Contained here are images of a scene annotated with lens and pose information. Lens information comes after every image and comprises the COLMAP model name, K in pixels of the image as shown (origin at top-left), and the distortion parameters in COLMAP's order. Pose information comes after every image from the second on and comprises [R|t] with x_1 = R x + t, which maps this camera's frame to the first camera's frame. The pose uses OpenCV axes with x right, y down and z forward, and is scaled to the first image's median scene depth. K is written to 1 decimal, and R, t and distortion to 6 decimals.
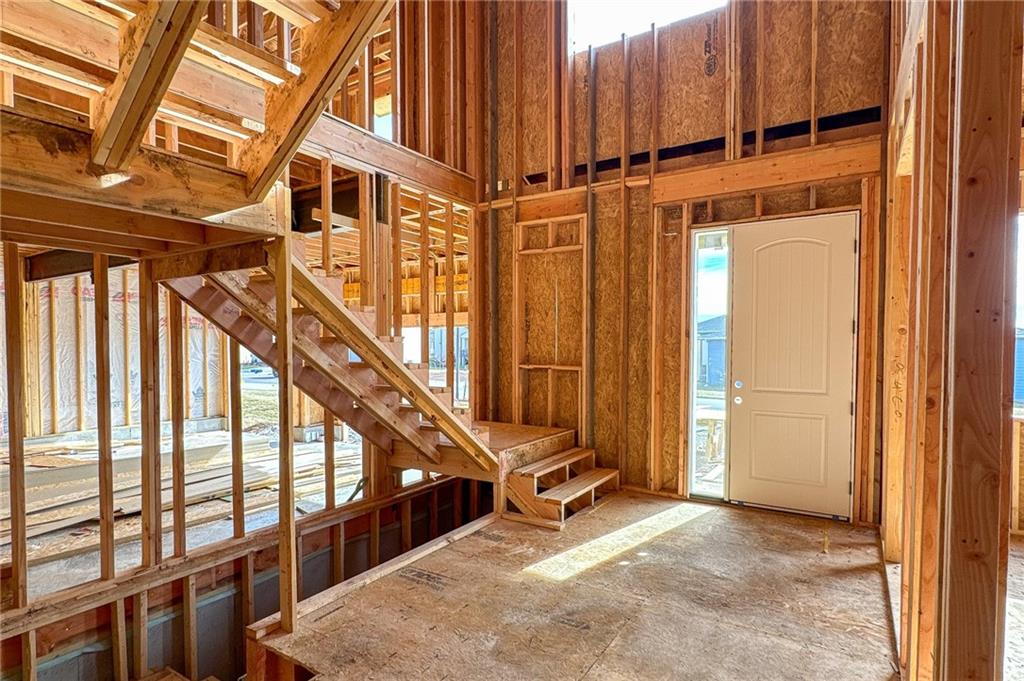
lens RADIAL K [[530.5, 0, 516.1], [0, 530.5, 336.4], [0, 0, 1]] dist [-0.002447, 0.001682]
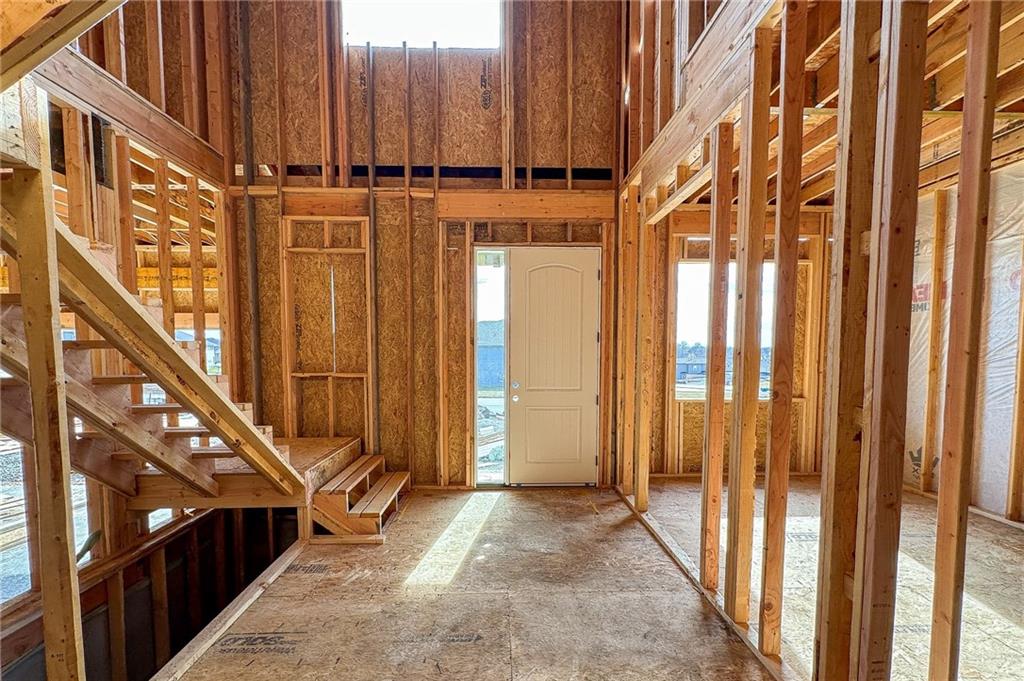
lens RADIAL K [[469.7, 0, 498.7], [0, 469.7, 364.6], [0, 0, 1]] dist [0.000381, 0.000481]
pose [[0.830083, -0.017420, 0.557367, -0.176459], [-0.007901, 0.999044, 0.042992, 0.001174], [-0.557584, -0.040090, 0.829152, 0.153341]]
